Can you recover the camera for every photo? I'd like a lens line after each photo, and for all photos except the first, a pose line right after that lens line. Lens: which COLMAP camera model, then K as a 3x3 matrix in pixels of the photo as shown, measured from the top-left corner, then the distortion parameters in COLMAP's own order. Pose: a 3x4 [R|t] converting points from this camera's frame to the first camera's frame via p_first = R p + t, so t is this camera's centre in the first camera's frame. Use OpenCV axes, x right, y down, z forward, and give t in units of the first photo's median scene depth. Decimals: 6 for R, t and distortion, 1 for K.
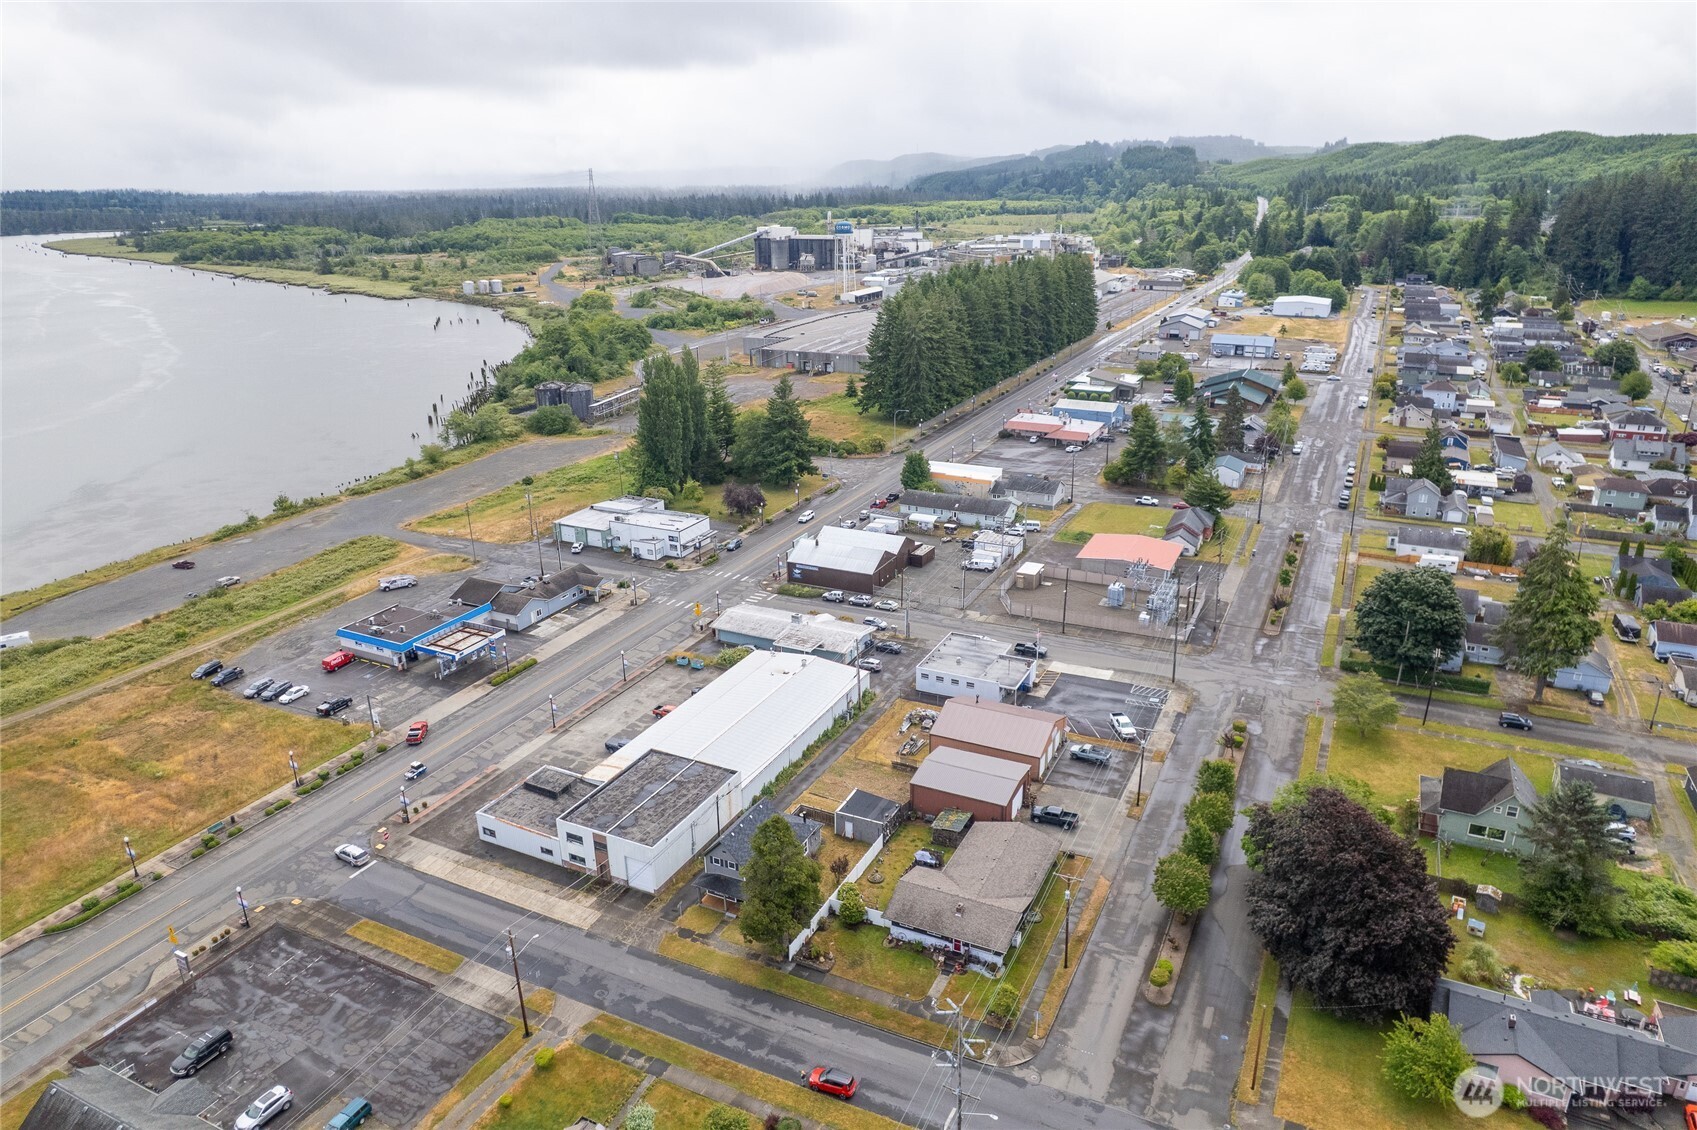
lens RADIAL K [[1086.1, 0, 853.8], [0, 1086.1, 560.6], [0, 0, 1]] dist [-0.078146, 0.070238]
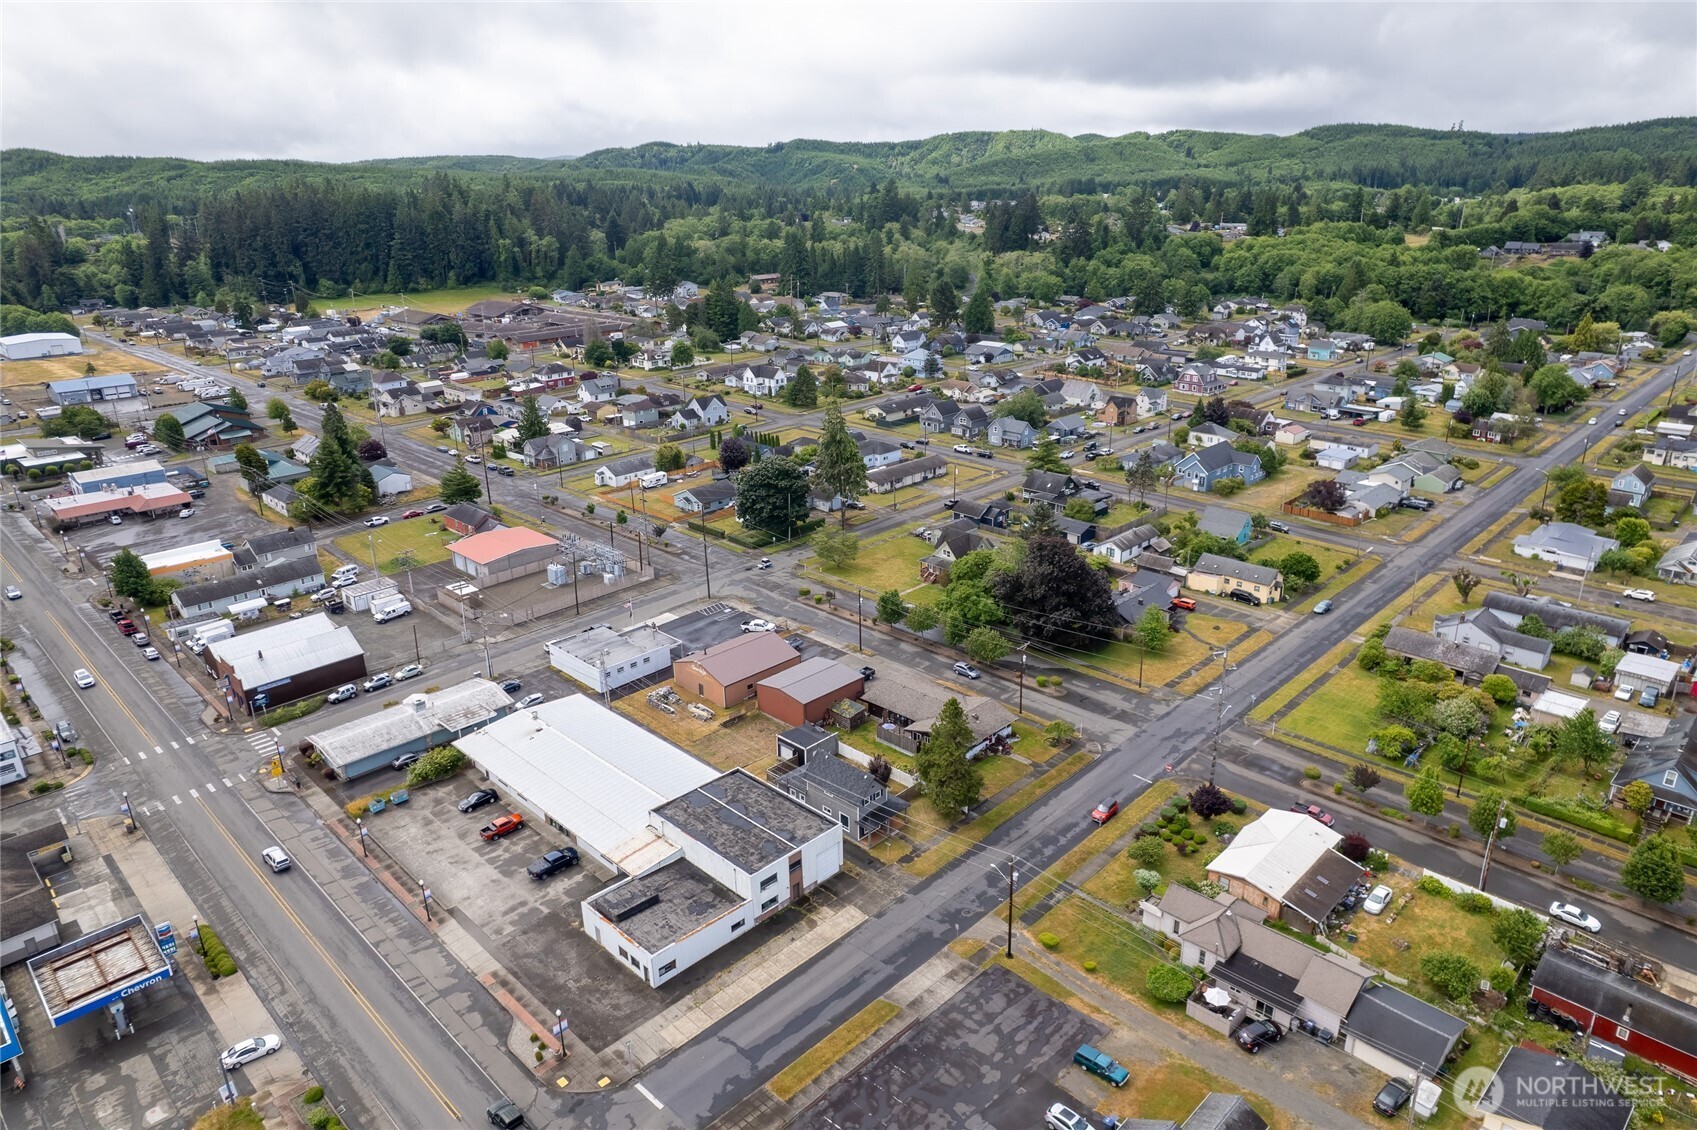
lens RADIAL K [[1086.1, 0, 853.8], [0, 1086.1, 560.6], [0, 0, 1]] dist [-0.078146, 0.070238]
pose [[0.316502, -0.314310, 0.895006, -0.520087], [0.330344, 0.920970, 0.206608, -0.088554], [-0.889213, 0.230268, 0.395319, 0.262972]]
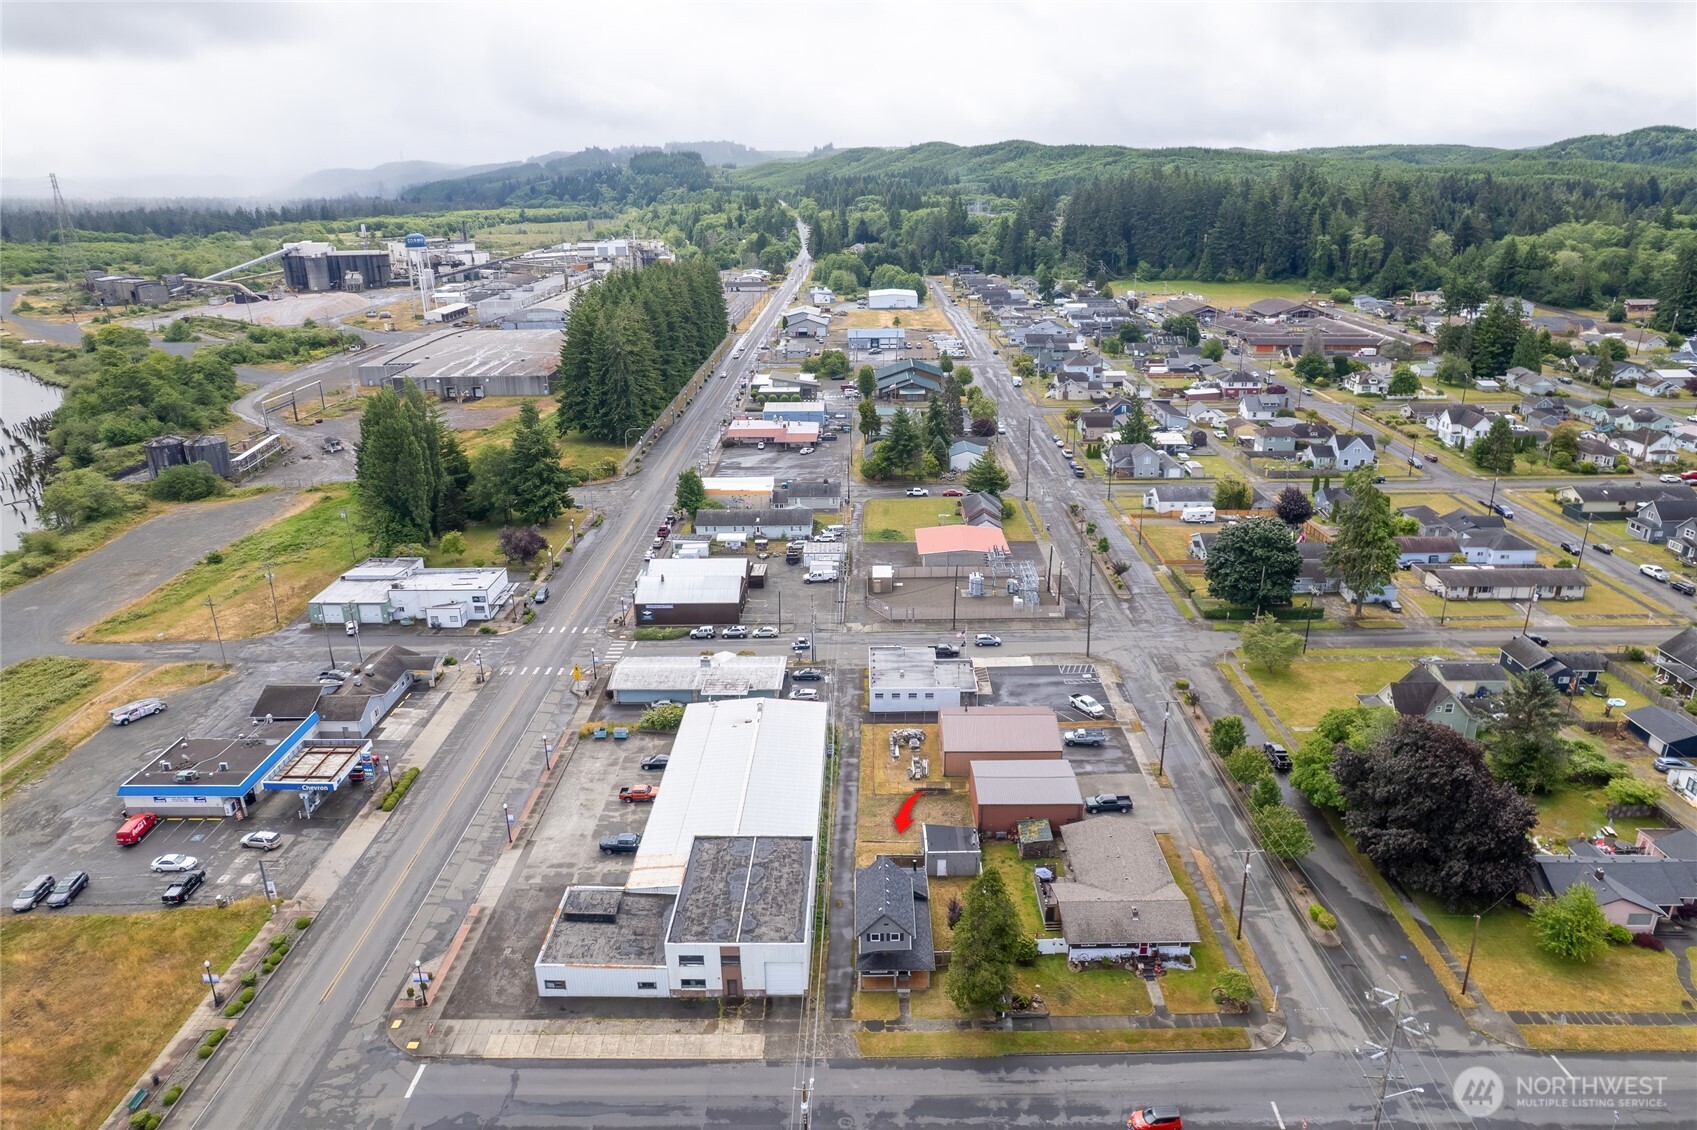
lens RADIAL K [[1086.1, 0, 853.8], [0, 1086.1, 560.6], [0, 0, 1]] dist [-0.078146, 0.070238]
pose [[0.903650, -0.142293, 0.403942, -0.231479], [0.144381, 0.989194, 0.025462, -0.028350], [-0.403201, 0.035313, 0.914430, 0.089263]]
